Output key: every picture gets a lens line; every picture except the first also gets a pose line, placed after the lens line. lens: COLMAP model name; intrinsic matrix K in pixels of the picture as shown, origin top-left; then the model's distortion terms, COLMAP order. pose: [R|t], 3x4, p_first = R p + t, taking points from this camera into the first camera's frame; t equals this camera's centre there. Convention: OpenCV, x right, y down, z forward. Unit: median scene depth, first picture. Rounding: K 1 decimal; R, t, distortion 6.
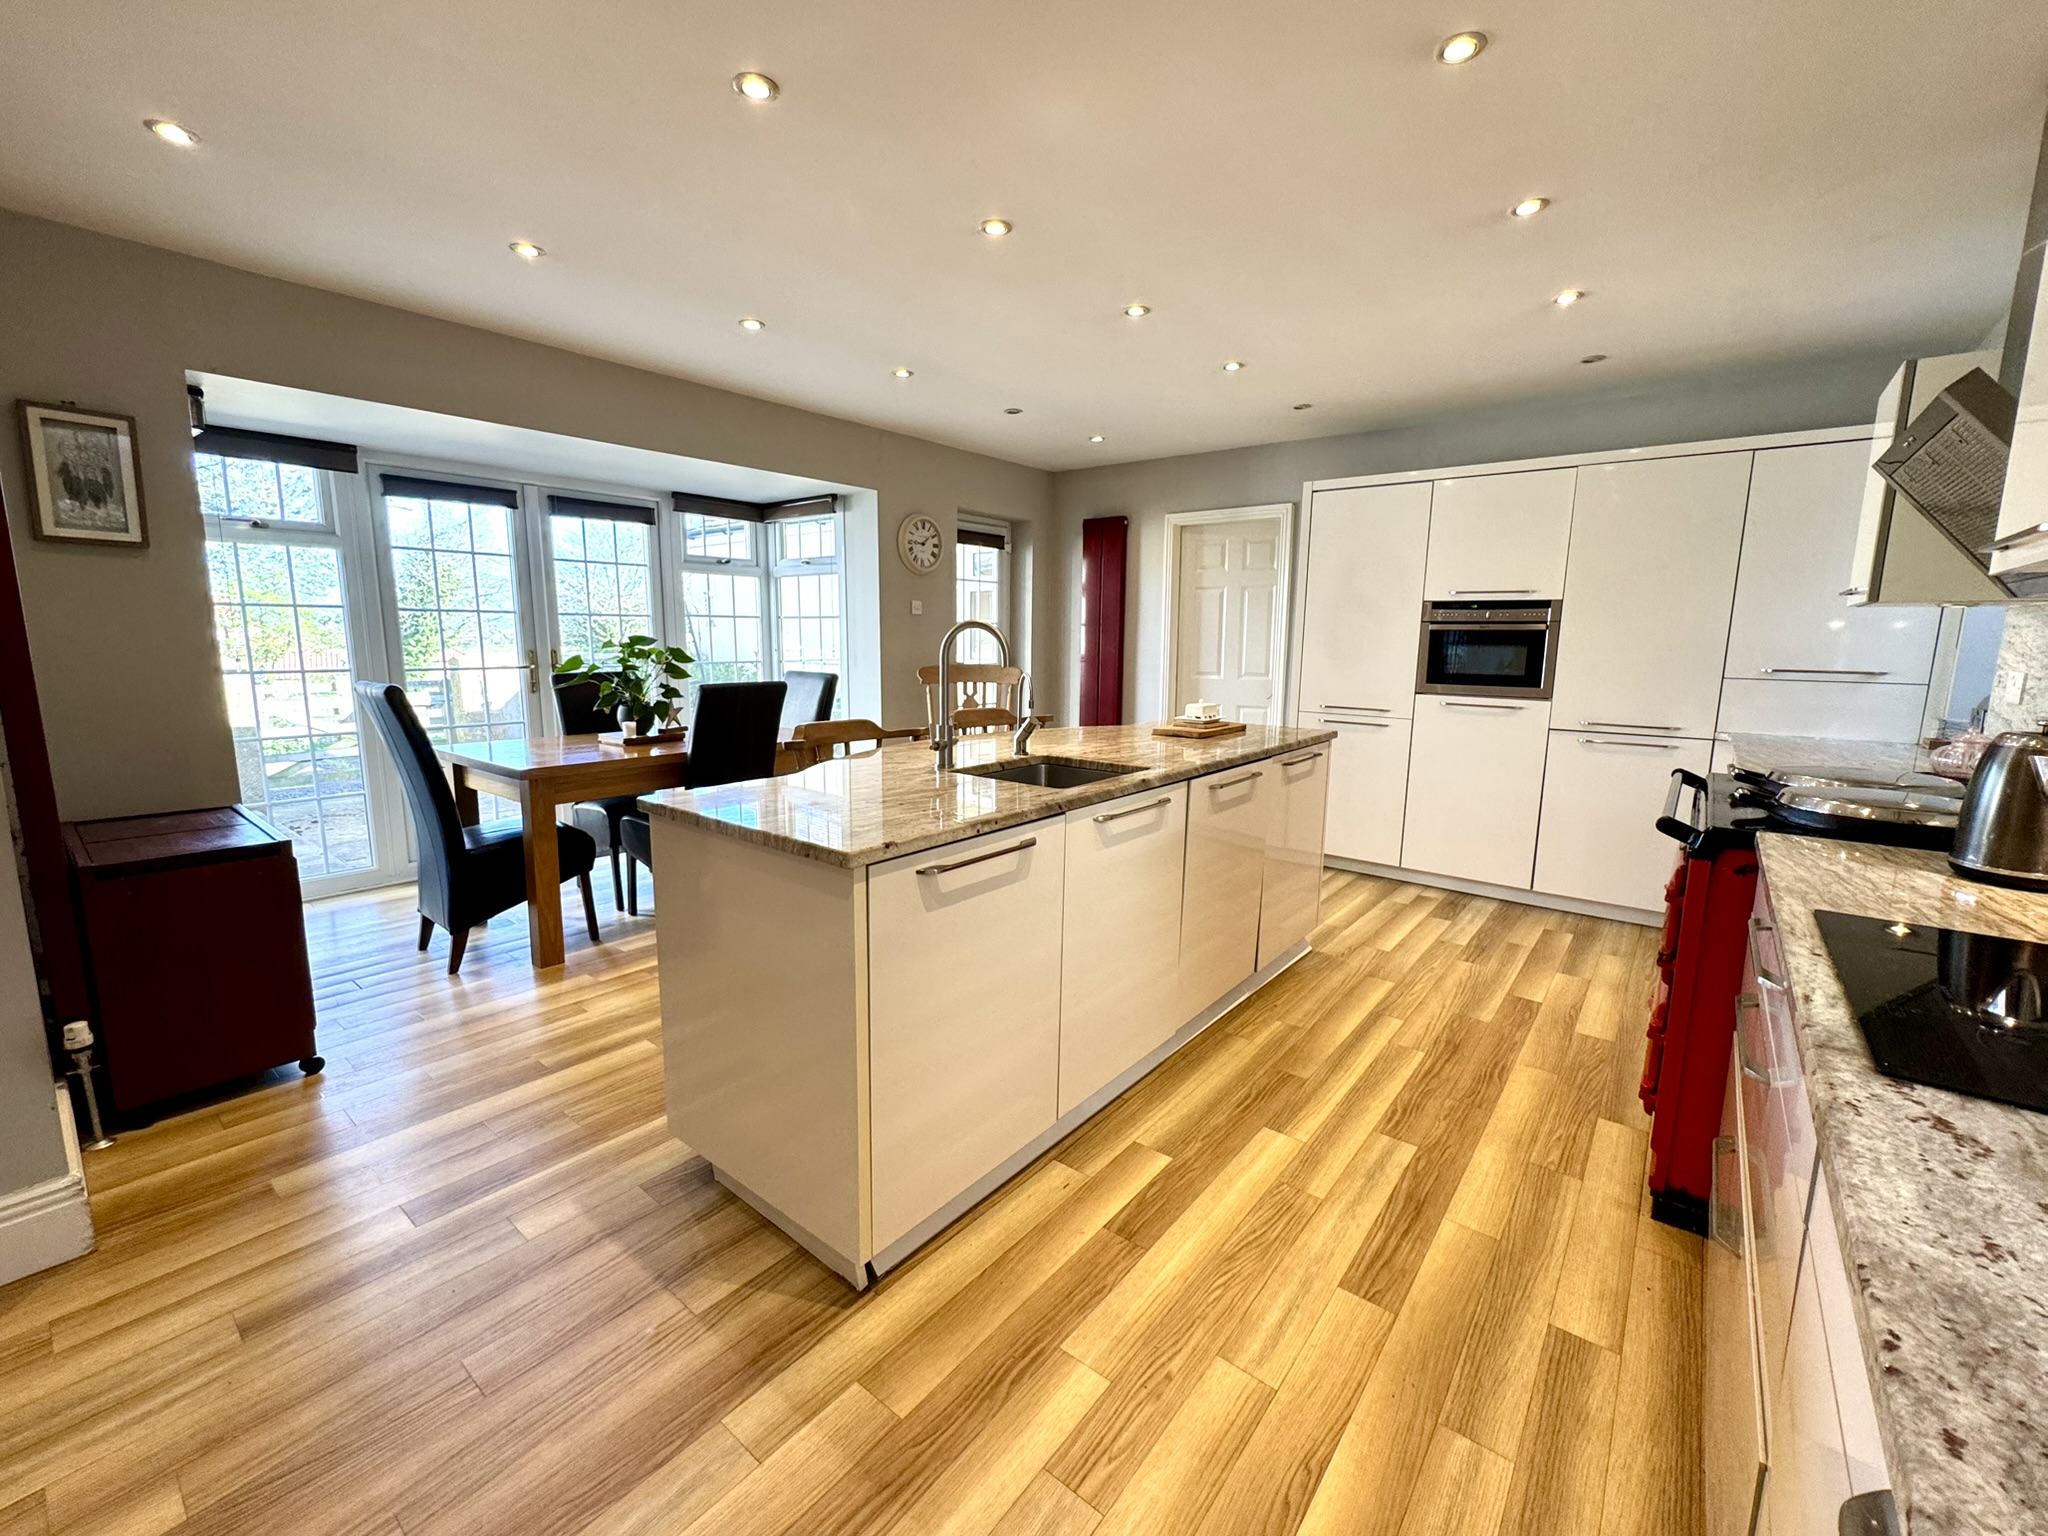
lens RADIAL K [[846.3, 0, 1026.9], [0, 846.3, 769.1], [0, 0, 1]] dist [-0.004445, 0.000434]
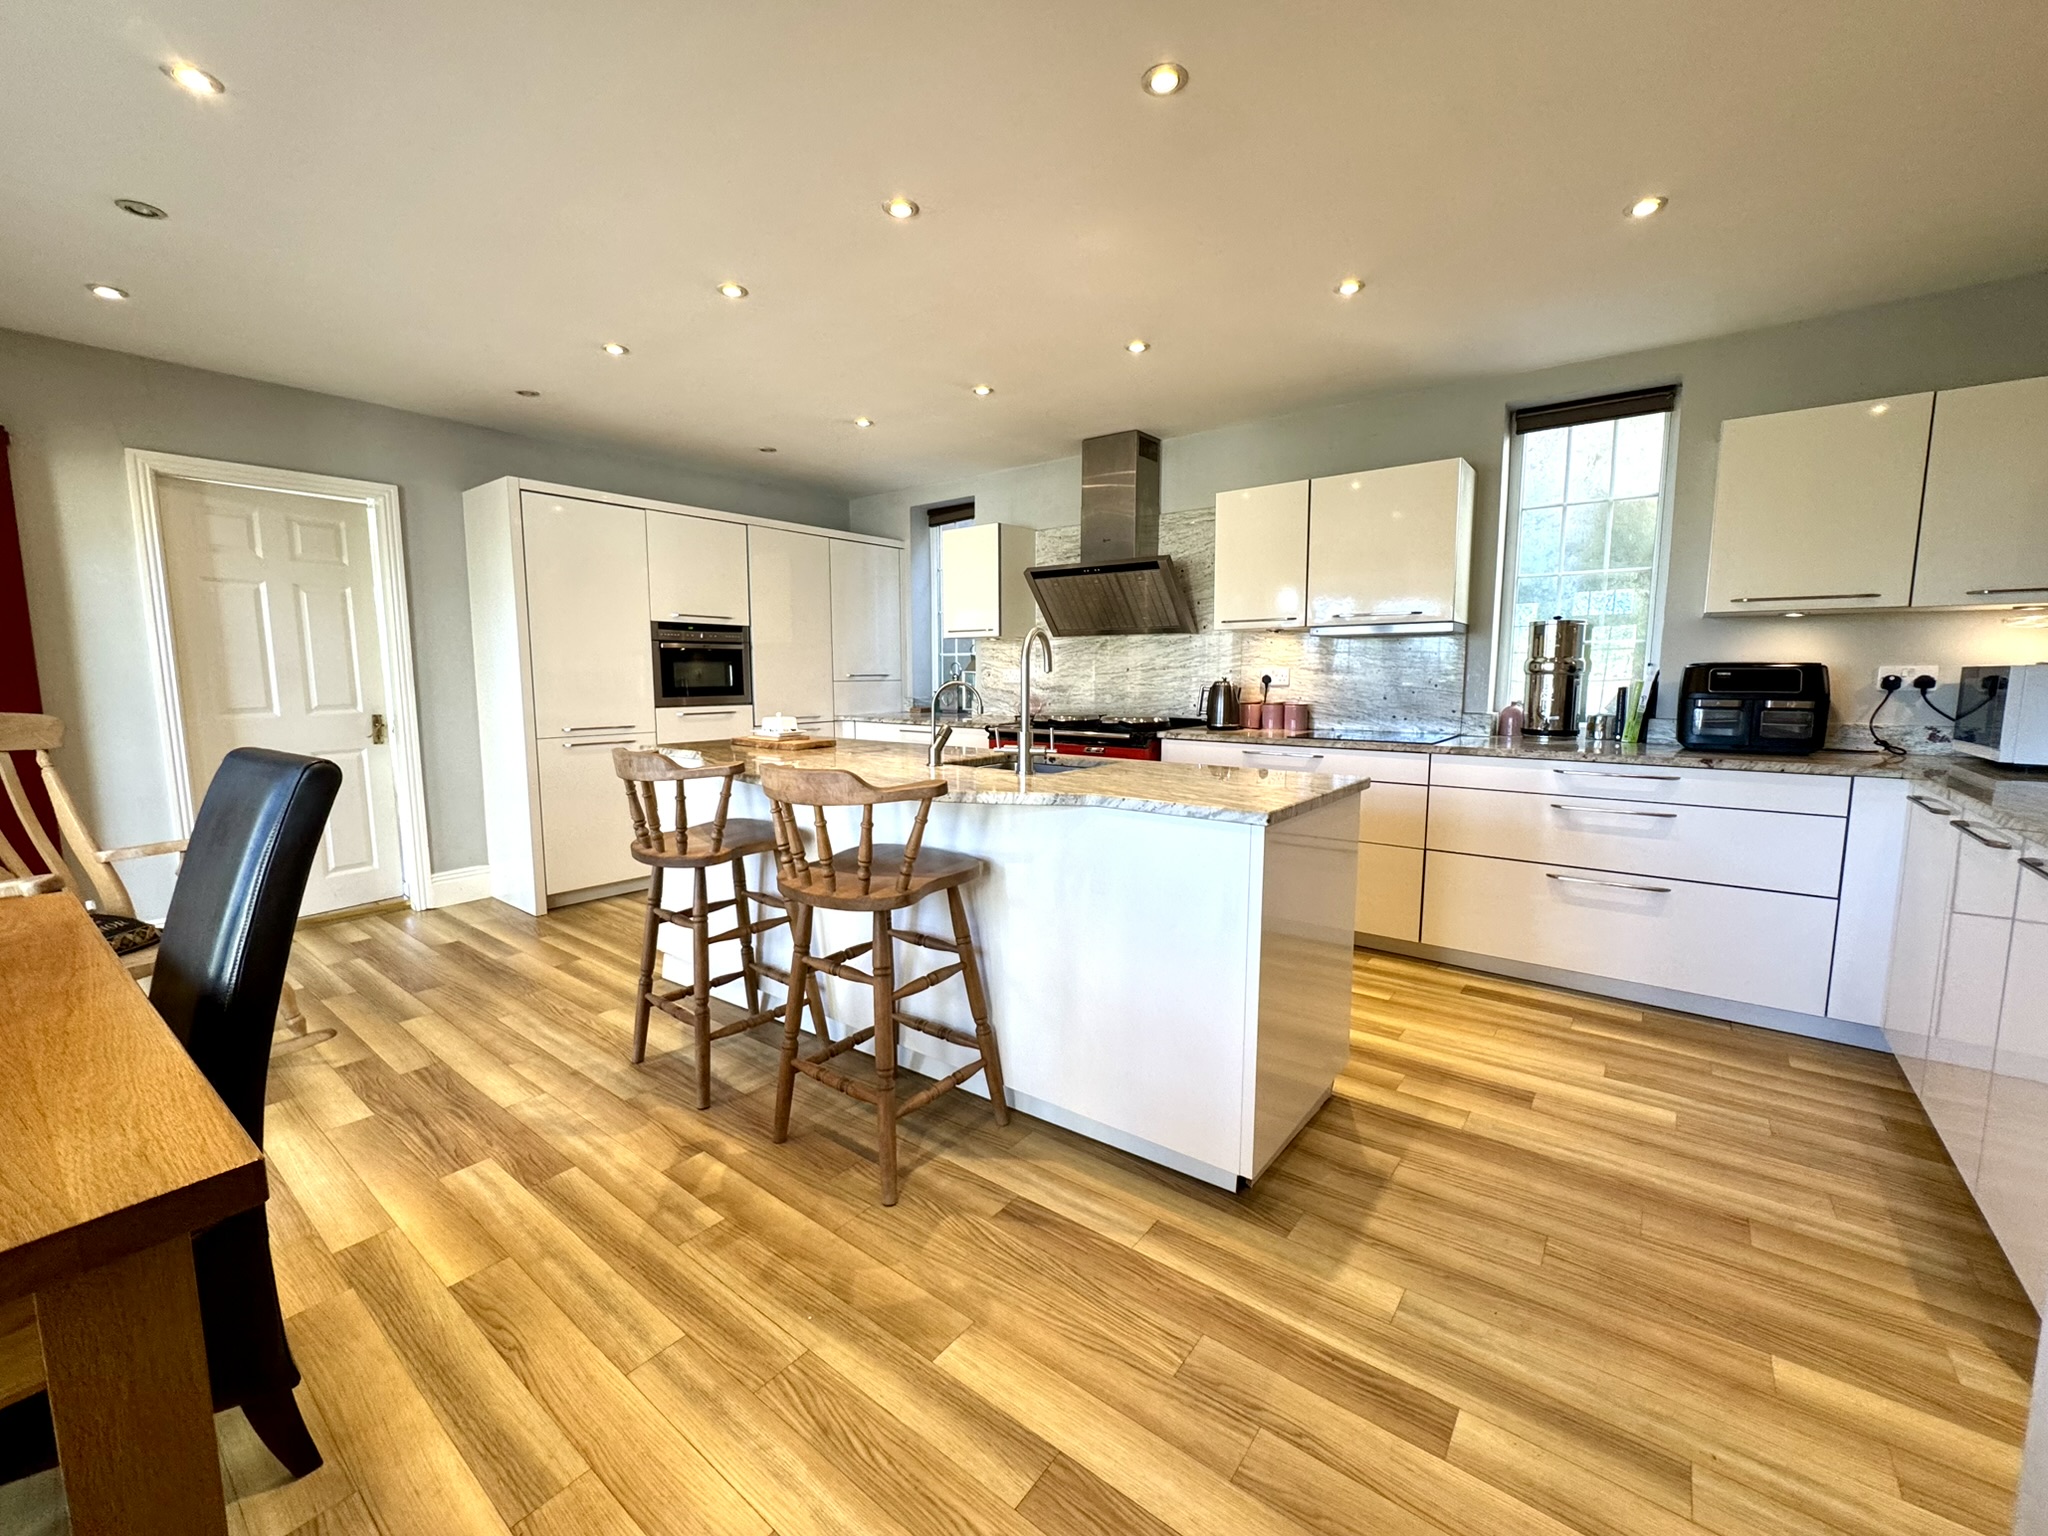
lens RADIAL K [[824.9, 0, 1020.9], [0, 824.9, 774.5], [0, 0, 1]] dist [0.000068, 0.000089]
pose [[-0.010171, -0.136229, 0.990625, -0.654431], [0.159561, 0.977762, 0.136098, -0.084091], [-0.987136, 0.159449, 0.011792, 0.612883]]
